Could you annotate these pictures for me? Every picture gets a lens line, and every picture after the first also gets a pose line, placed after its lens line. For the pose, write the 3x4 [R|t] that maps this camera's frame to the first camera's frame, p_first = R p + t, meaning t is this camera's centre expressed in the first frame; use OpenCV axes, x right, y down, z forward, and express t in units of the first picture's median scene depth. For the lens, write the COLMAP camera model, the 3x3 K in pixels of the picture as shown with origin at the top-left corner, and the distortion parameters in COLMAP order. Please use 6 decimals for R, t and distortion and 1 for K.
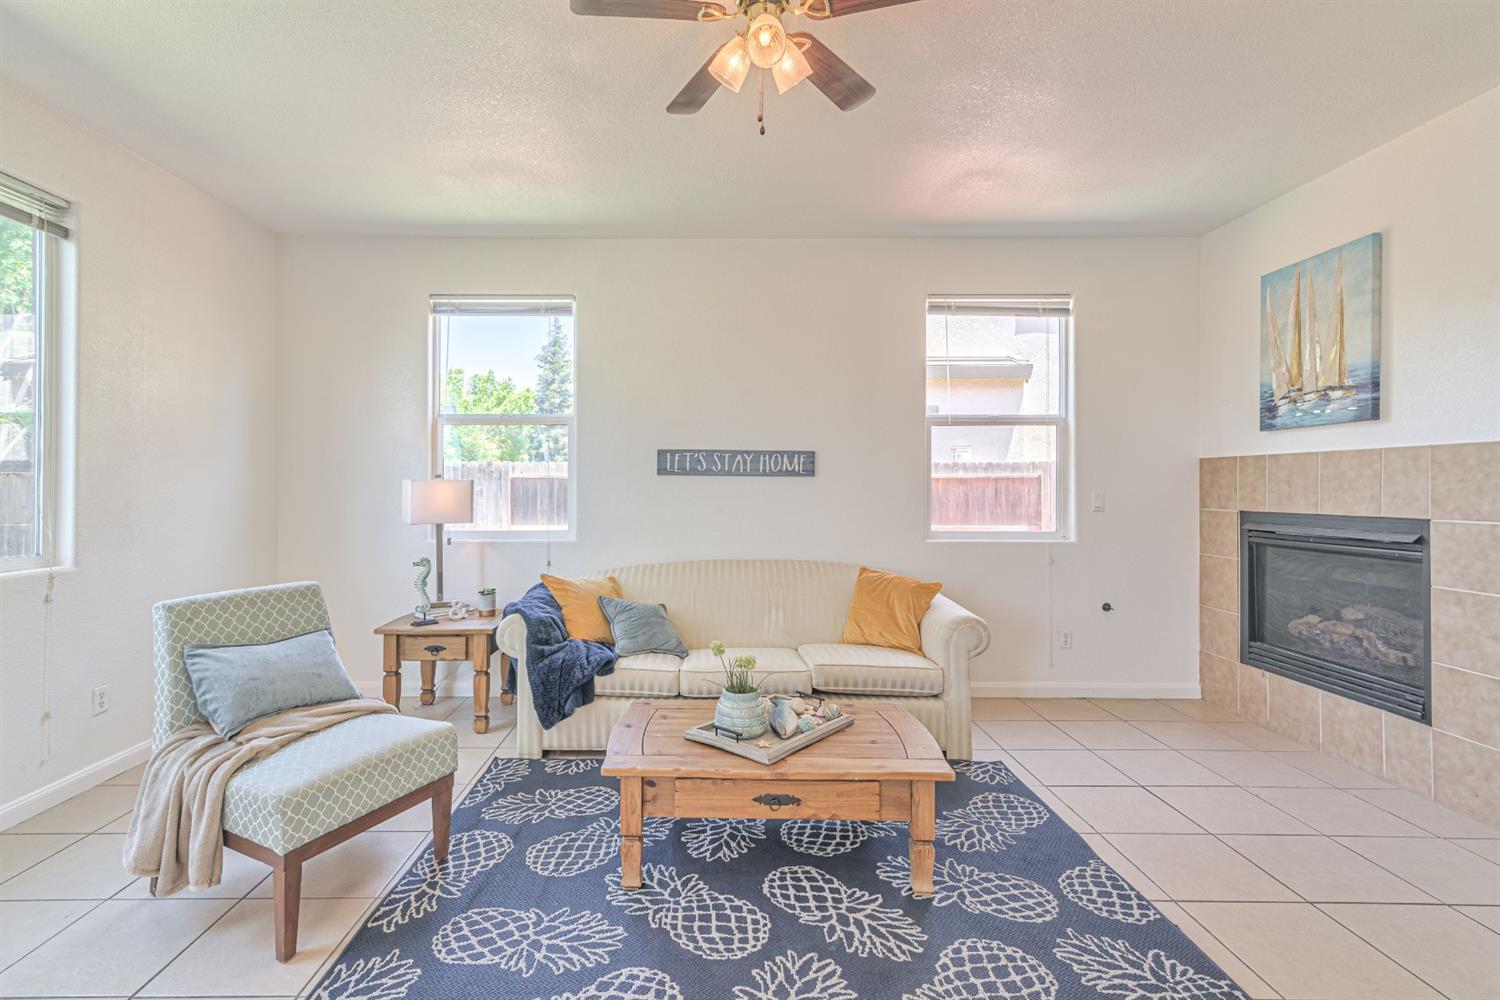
lens RADIAL K [[693.0, 0, 721.7], [0, 693.0, 487.1], [0, 0, 1]] dist [0.012657, -0.000312]
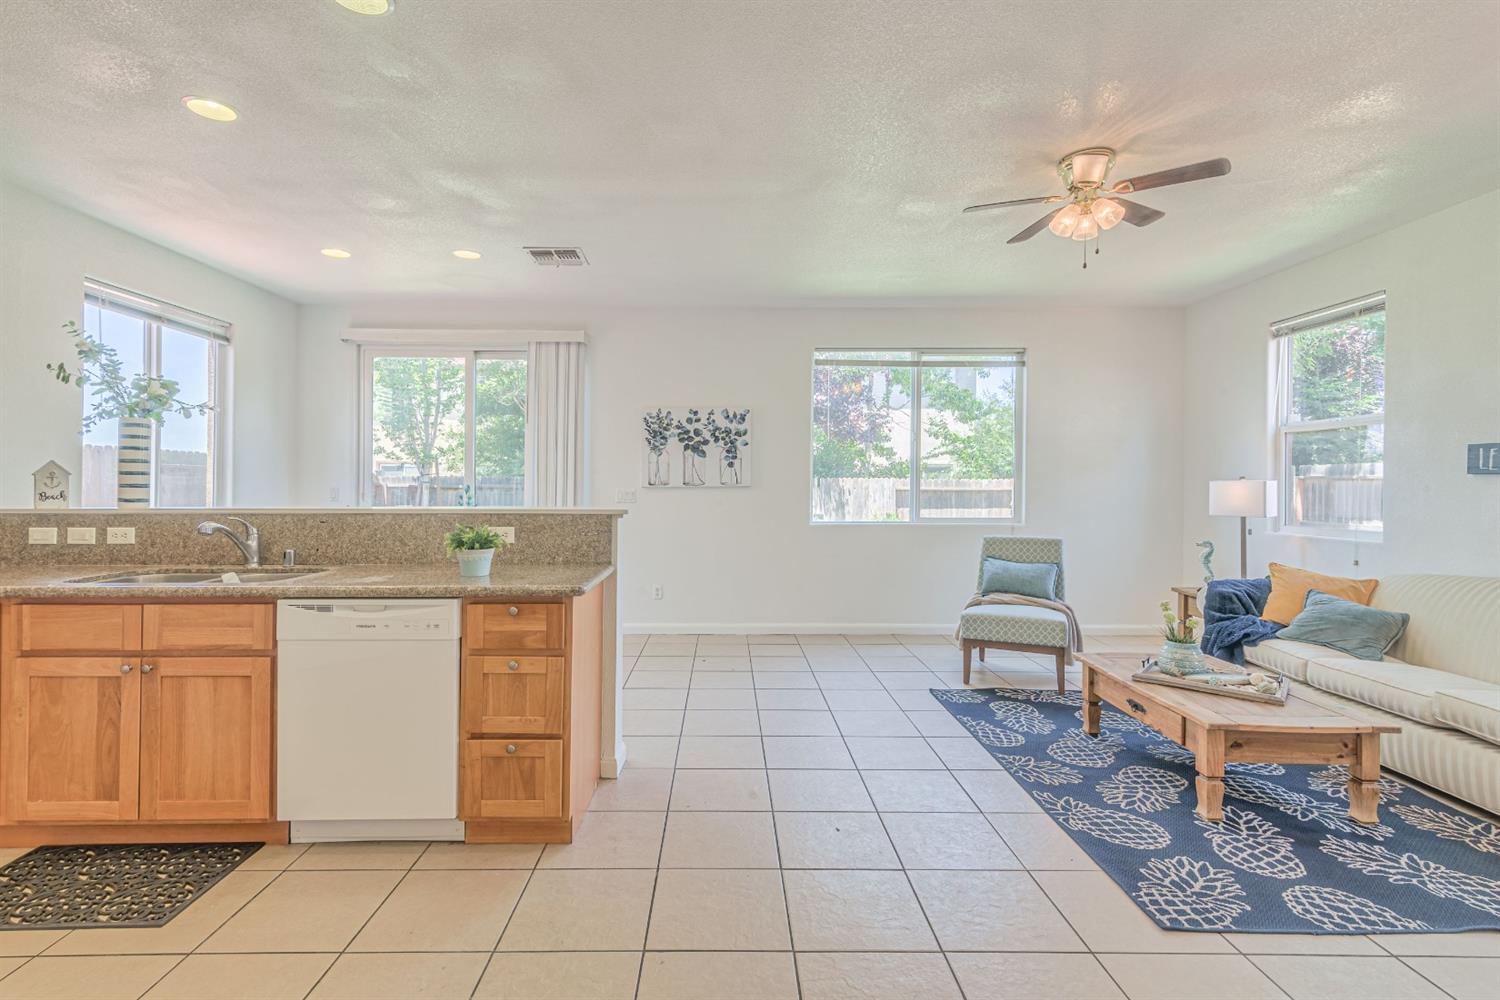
lens RADIAL K [[705.6, 0, 723.8], [0, 705.6, 478.3], [0, 0, 1]] dist [0.010695, -0.000691]
pose [[0.000387, -0.008096, -0.999967, 1.585001], [-0.004084, 0.999959, -0.008097, -0.003247], [0.999992, 0.004087, 0.000354, 0.150269]]
